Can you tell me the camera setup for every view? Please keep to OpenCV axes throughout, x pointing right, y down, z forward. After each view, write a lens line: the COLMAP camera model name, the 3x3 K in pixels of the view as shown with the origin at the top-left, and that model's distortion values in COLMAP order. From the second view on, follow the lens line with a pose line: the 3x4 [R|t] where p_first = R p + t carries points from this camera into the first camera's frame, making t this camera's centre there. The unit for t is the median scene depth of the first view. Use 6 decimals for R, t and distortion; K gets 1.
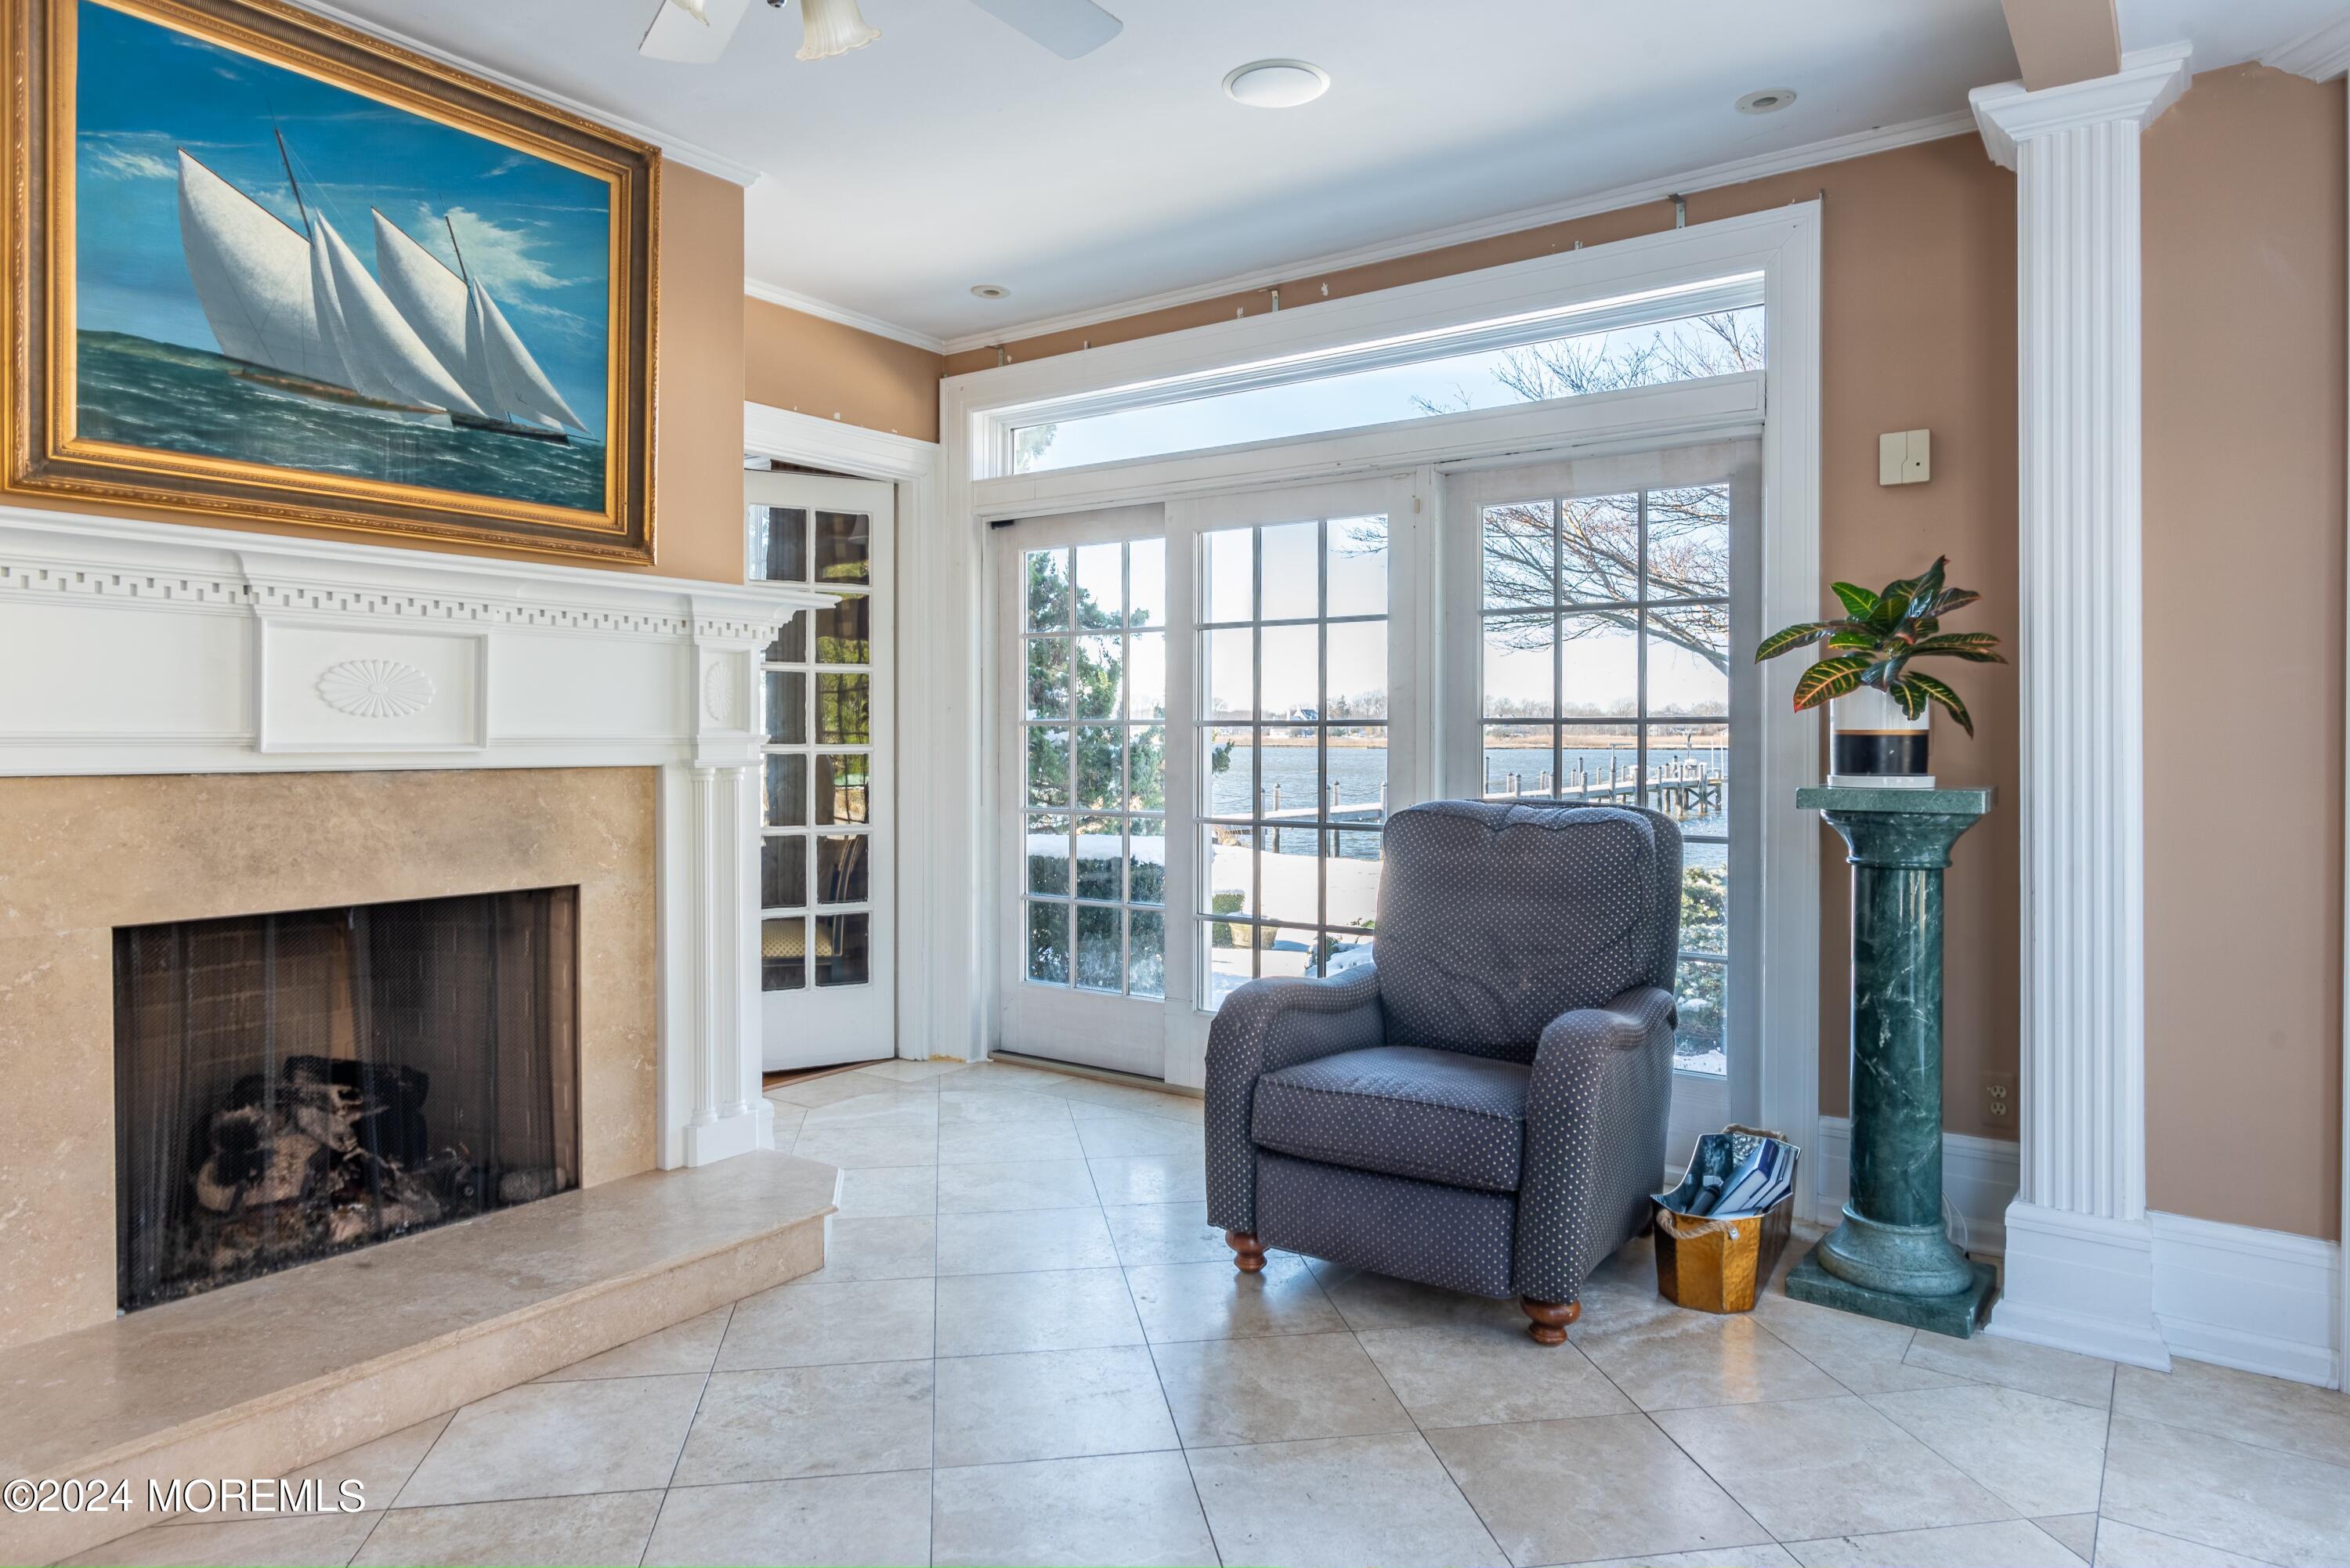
lens RADIAL K [[1433.8, 0, 1183.0], [0, 1433.8, 752.9], [0, 0, 1]] dist [-0.000333, -0.000409]
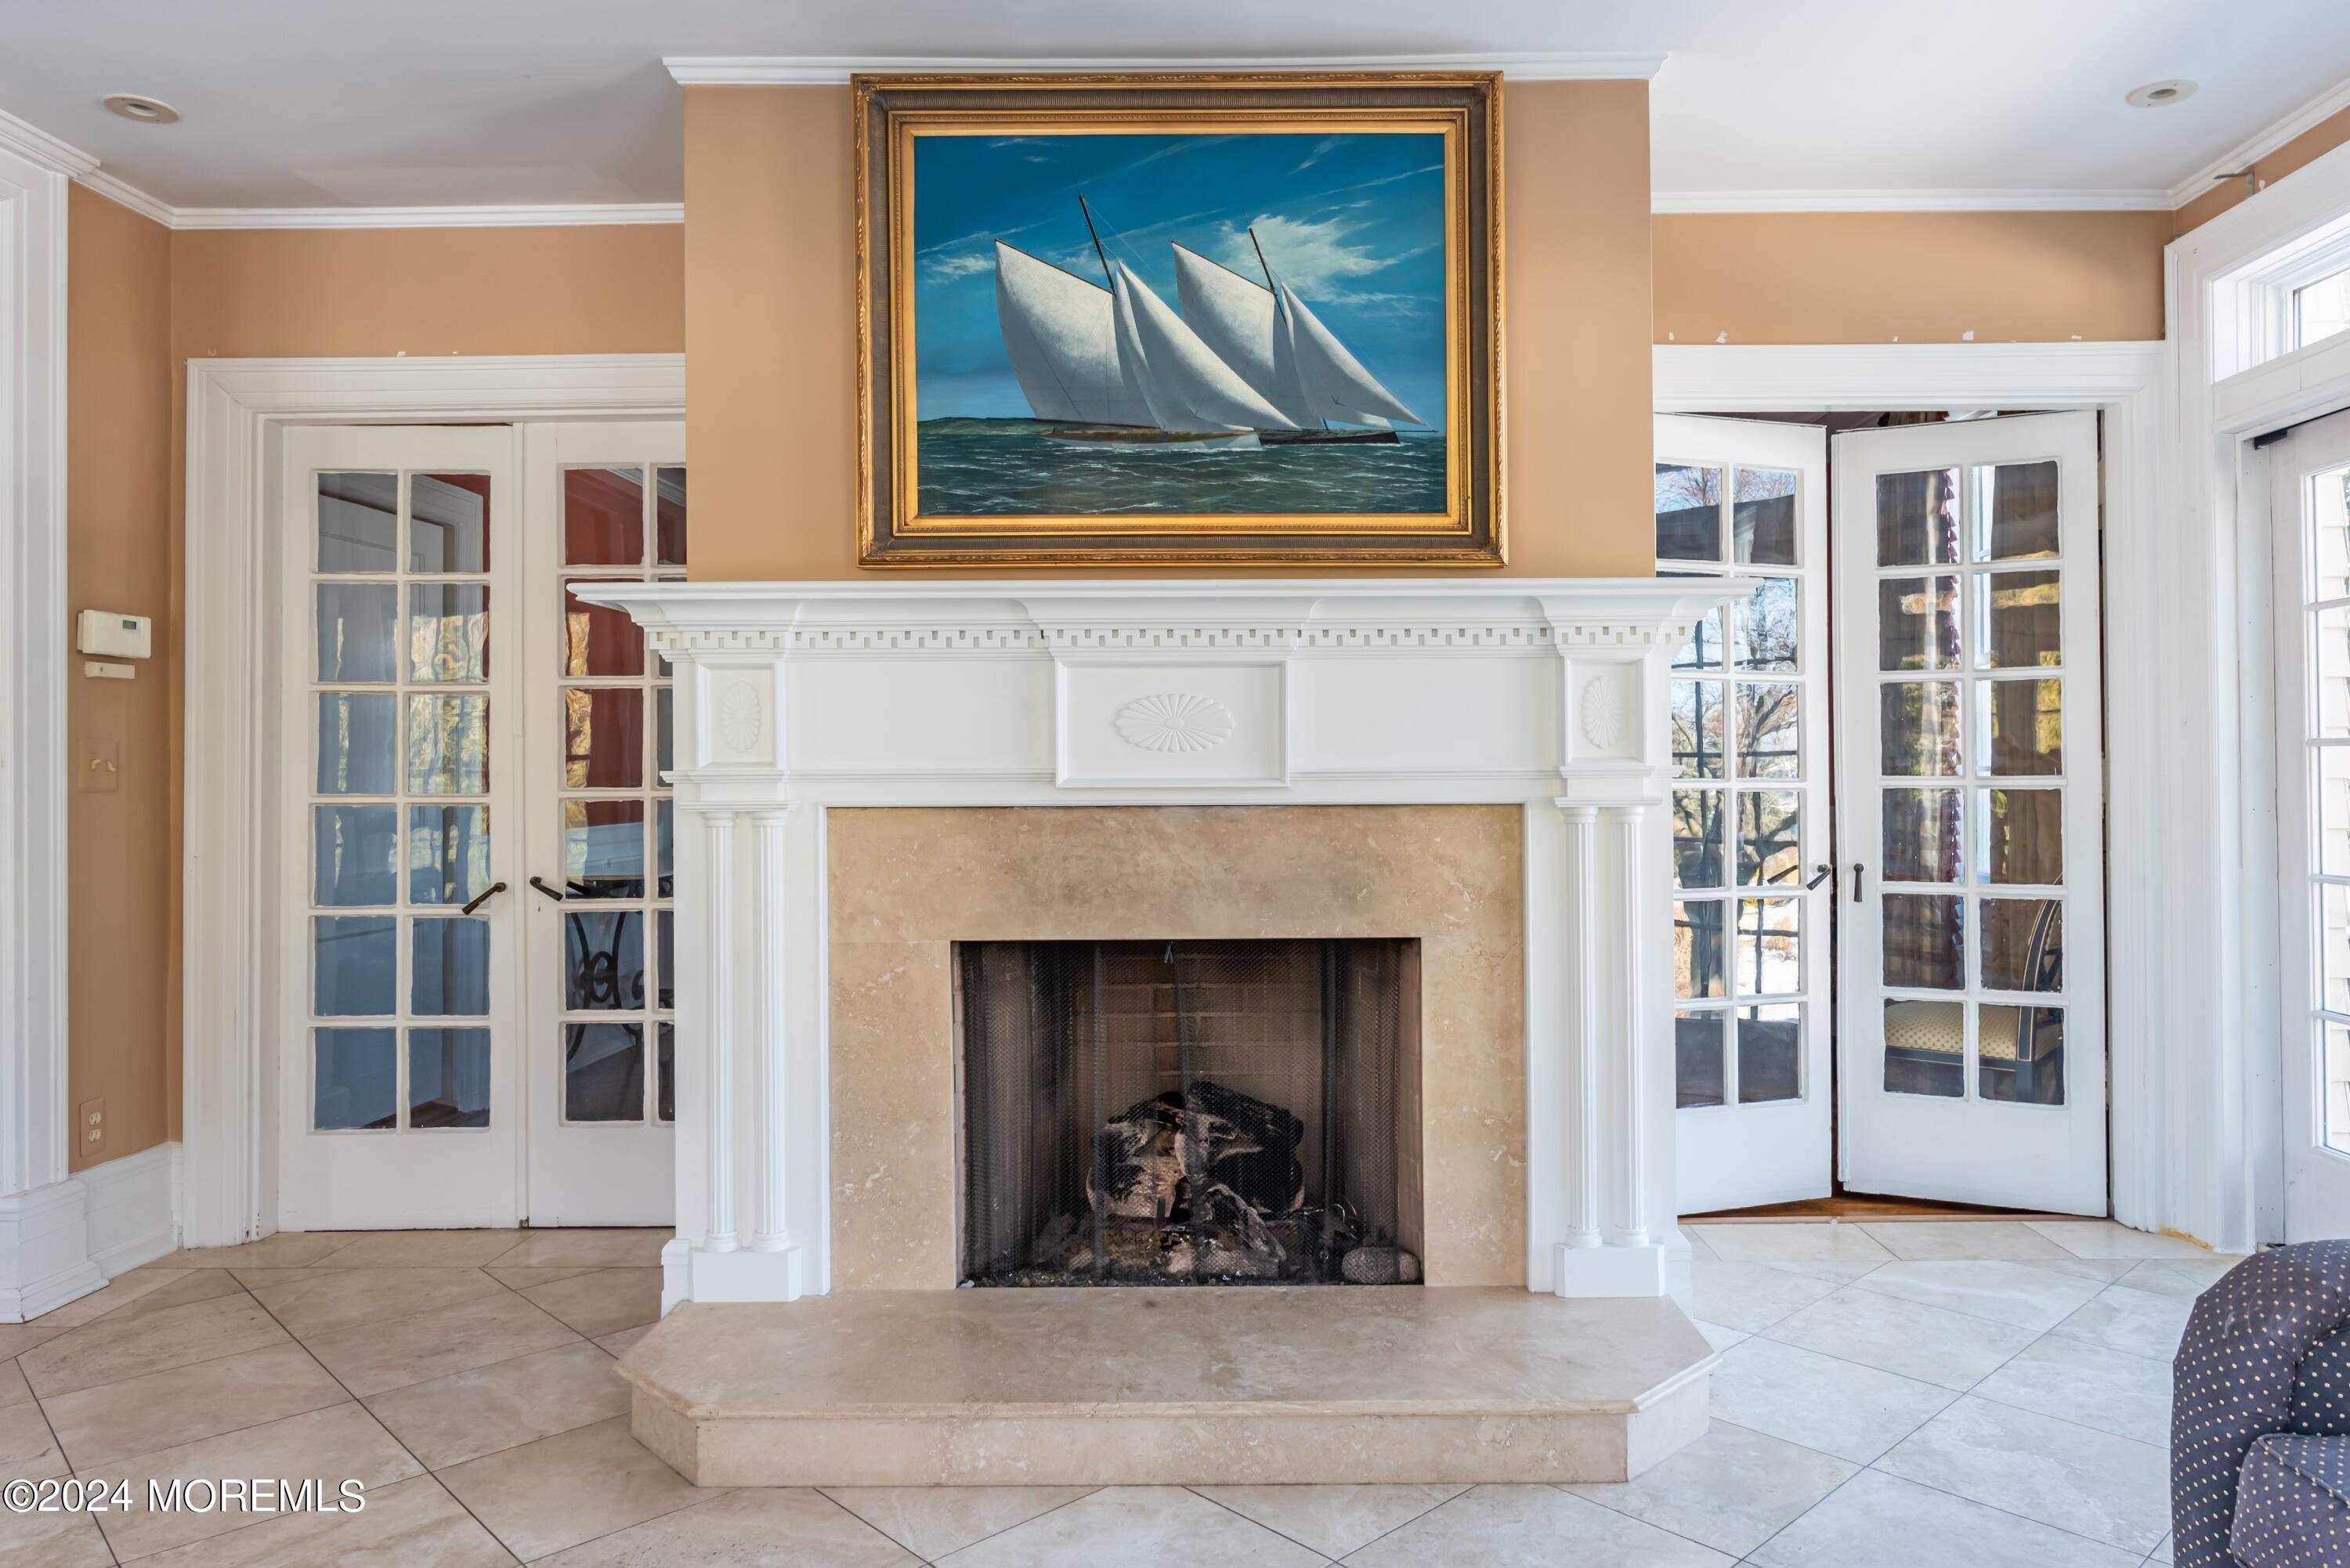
lens RADIAL K [[1491.1, 0, 1173.9], [0, 1491.1, 760.1], [0, 0, 1]] dist [-0.011489, 0.010095]
pose [[0.576940, -0.010780, -0.816715, 0.265093], [-0.001880, 0.999893, -0.014526, -0.003973], [0.816784, 0.009916, 0.576858, 0.385011]]
